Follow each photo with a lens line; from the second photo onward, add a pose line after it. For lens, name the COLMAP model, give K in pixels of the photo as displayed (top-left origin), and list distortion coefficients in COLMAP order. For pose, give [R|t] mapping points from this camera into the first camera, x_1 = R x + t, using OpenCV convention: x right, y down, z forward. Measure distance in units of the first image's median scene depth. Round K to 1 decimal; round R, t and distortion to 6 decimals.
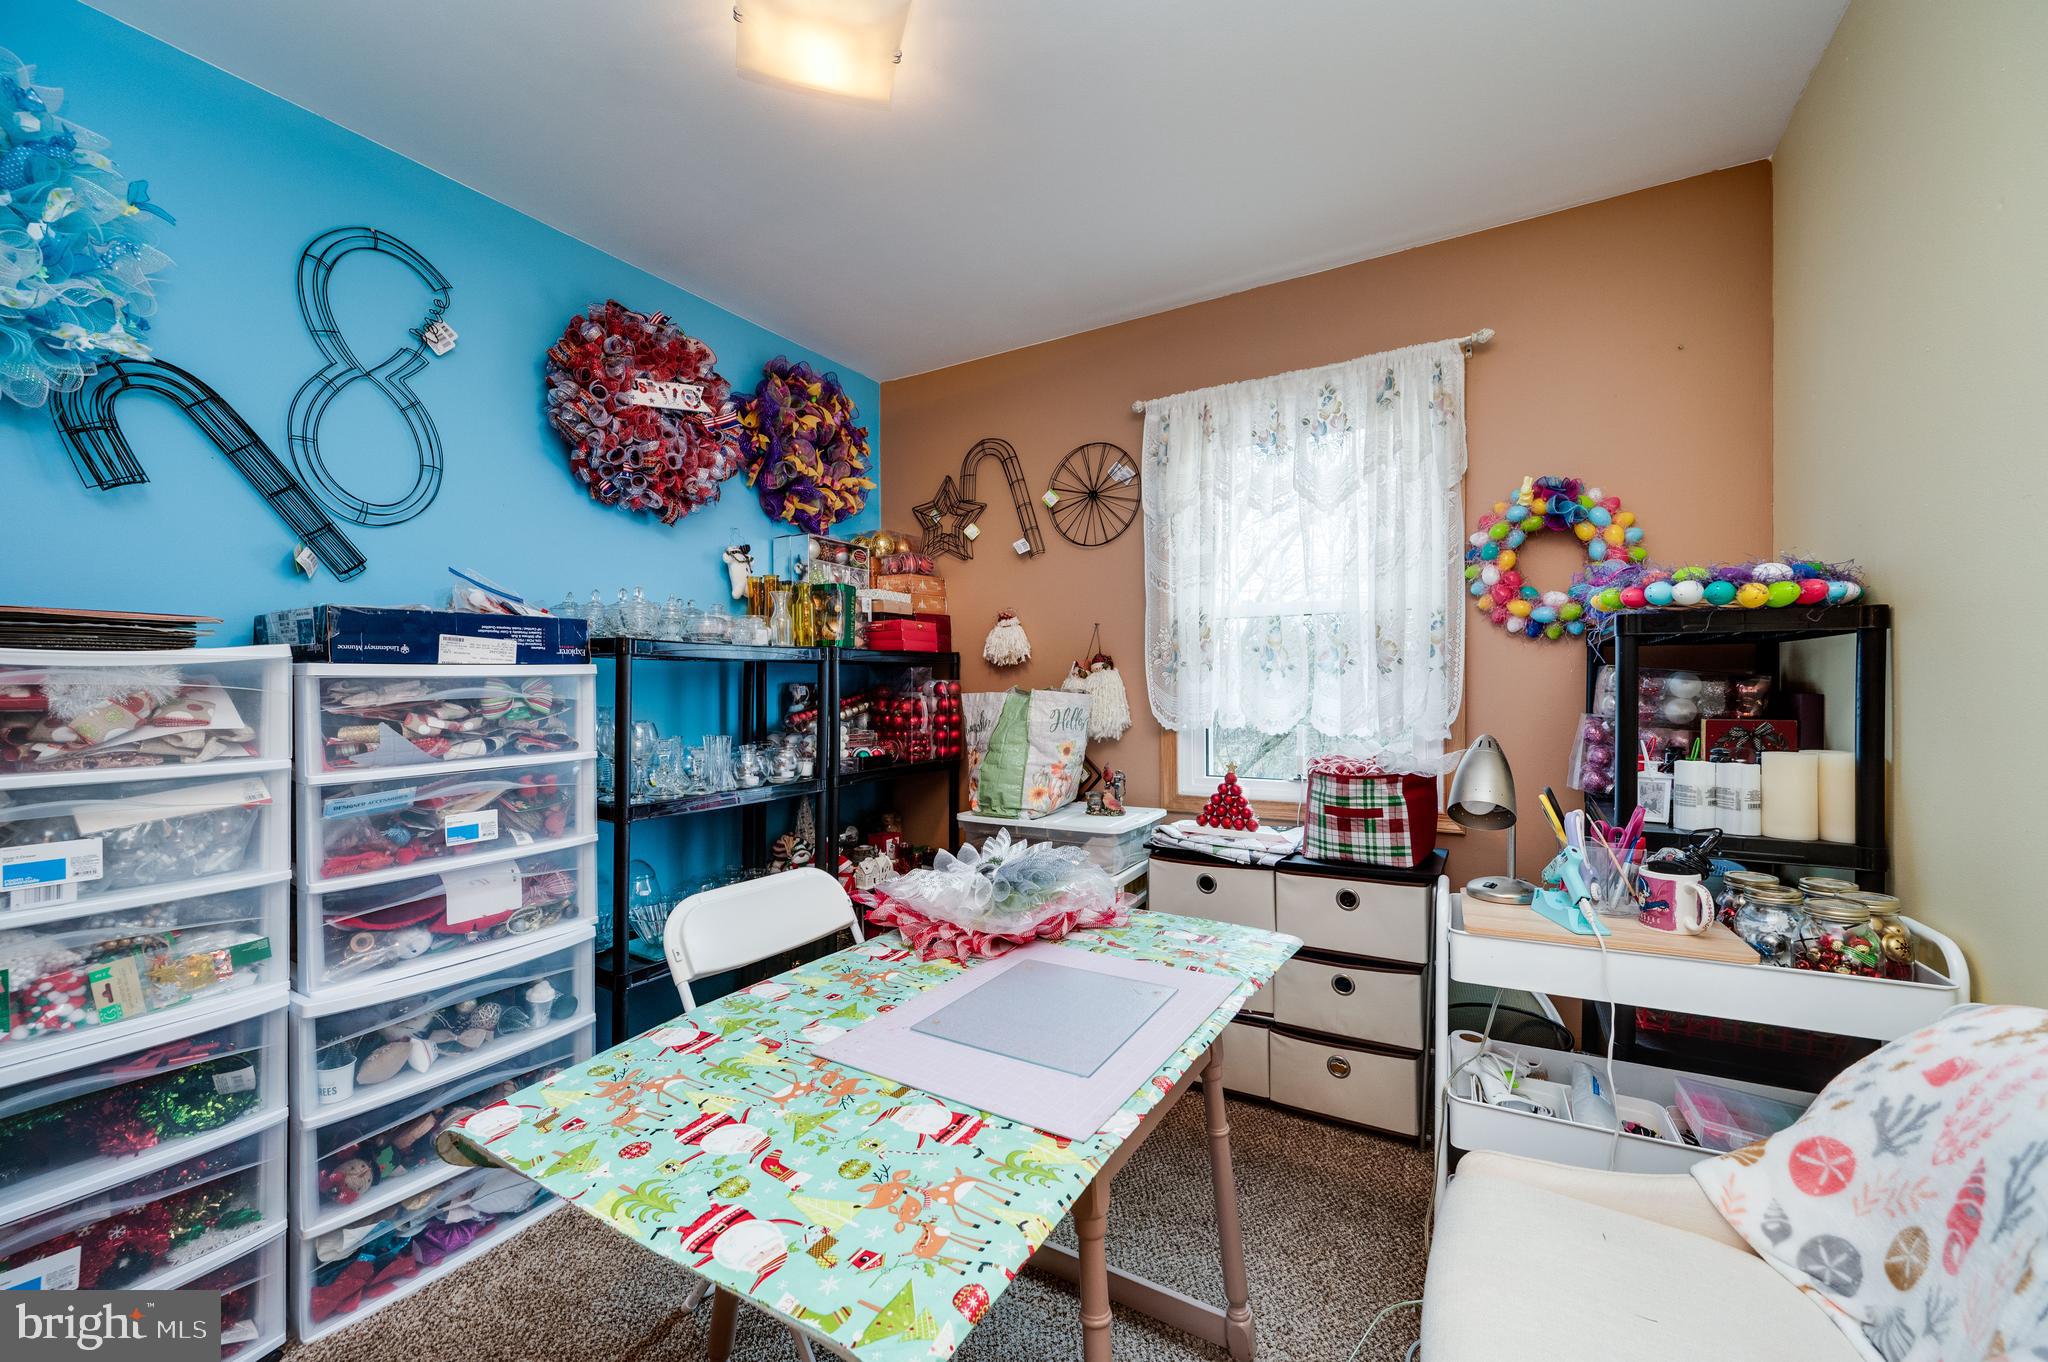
lens RADIAL K [[781.0, 0, 992.1], [0, 781.0, 673.7], [0, 0, 1]] dist [-0.001036, -0.000055]
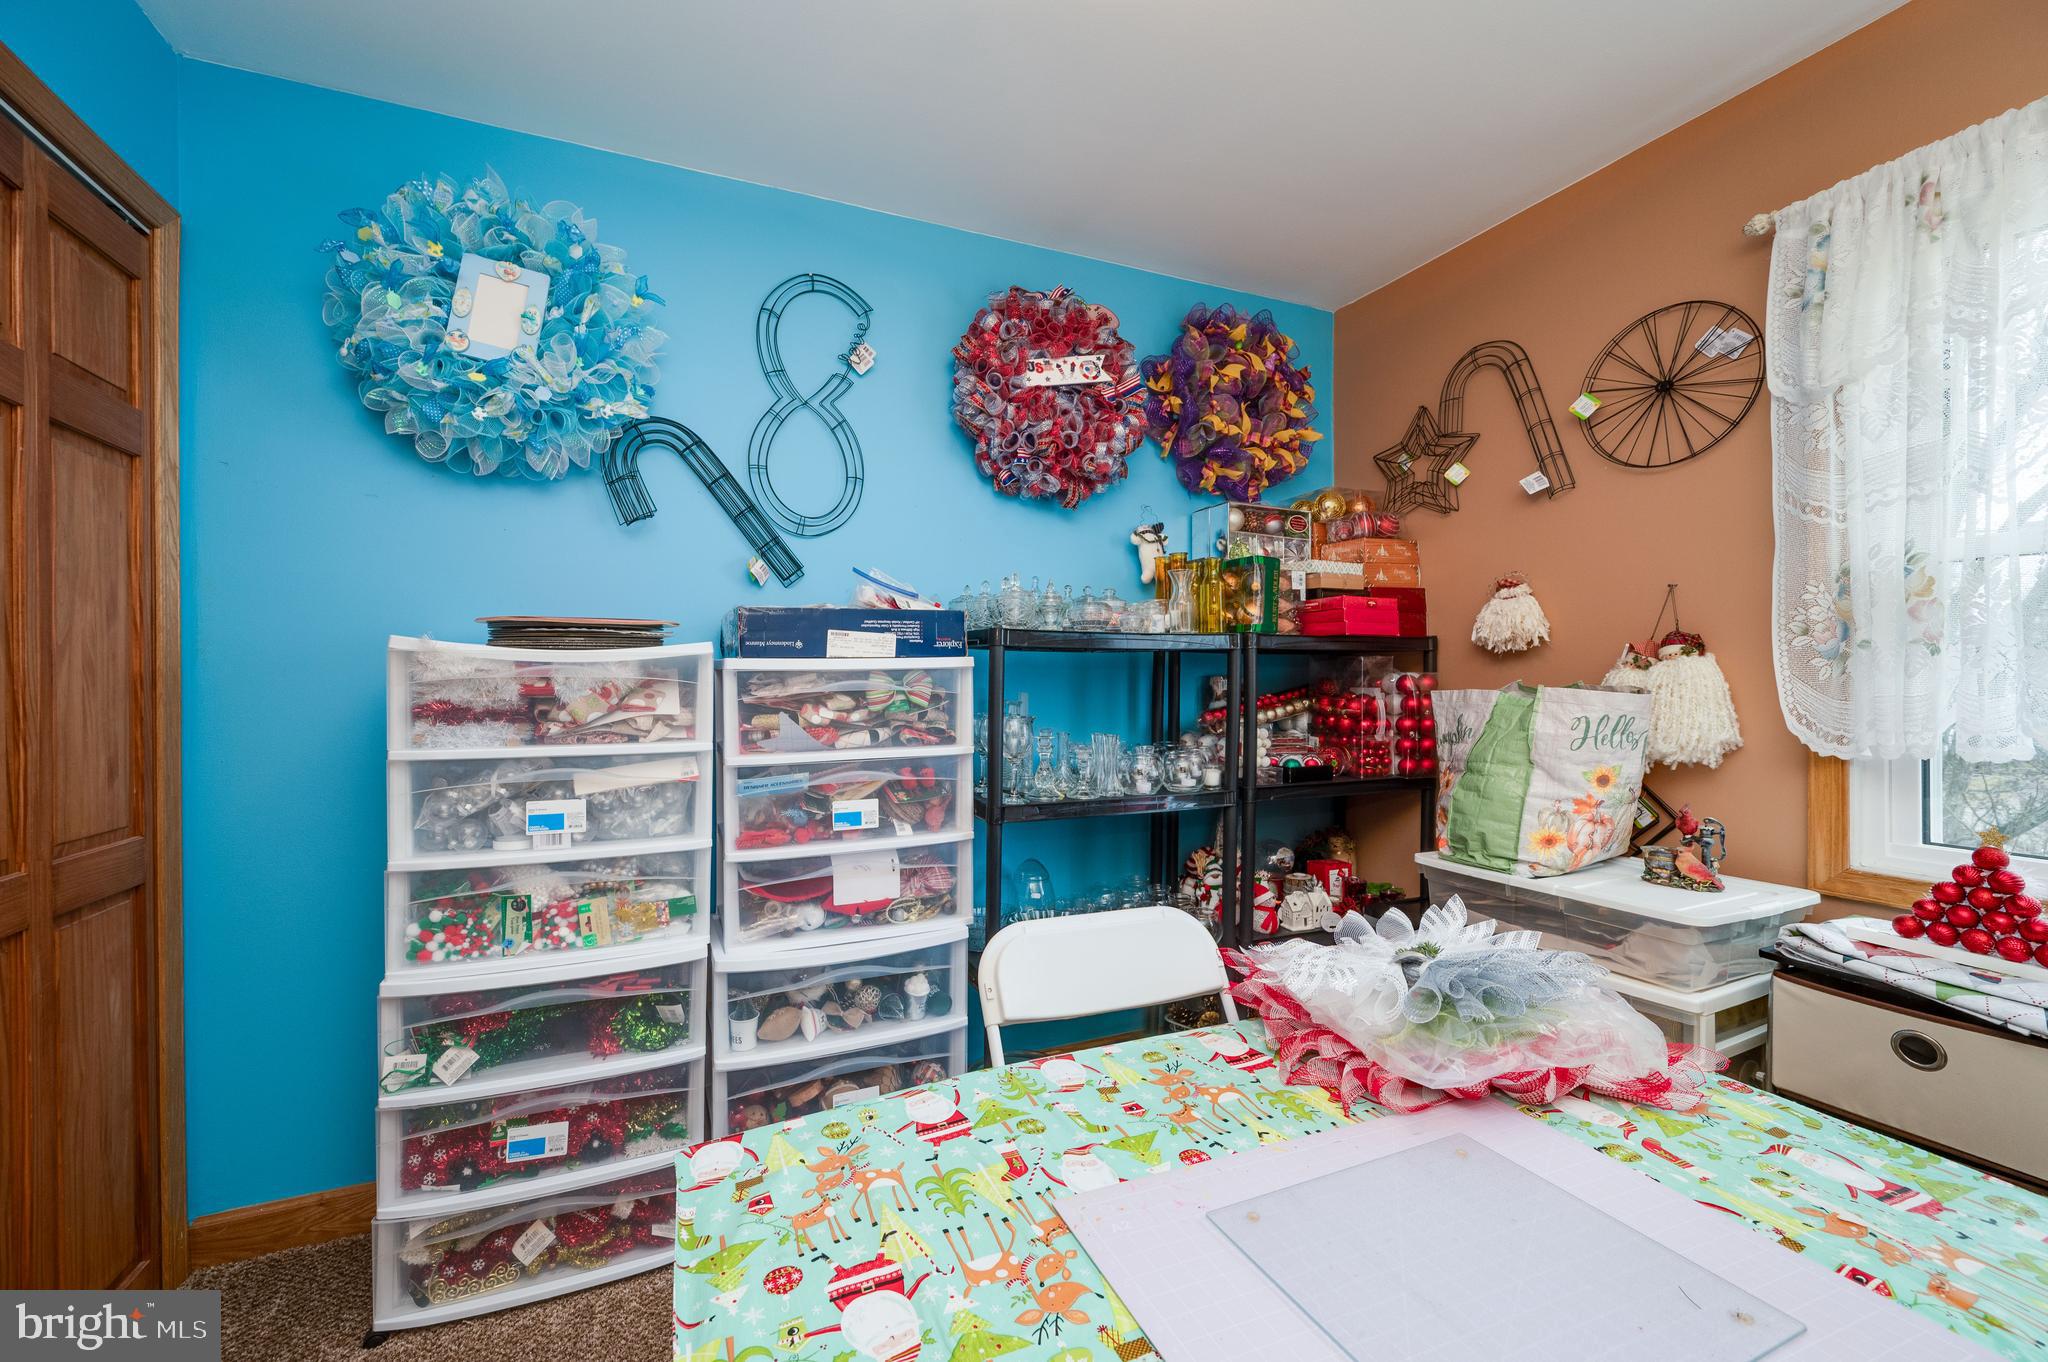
lens RADIAL K [[781.0, 0, 992.1], [0, 781.0, 673.7], [0, 0, 1]] dist [-0.001036, -0.000055]
pose [[0.816732, -0.000188, -0.577017, 0.060734], [0.005688, 0.999954, 0.007725, 0.001542], [0.576989, -0.009591, 0.816696, 0.187925]]
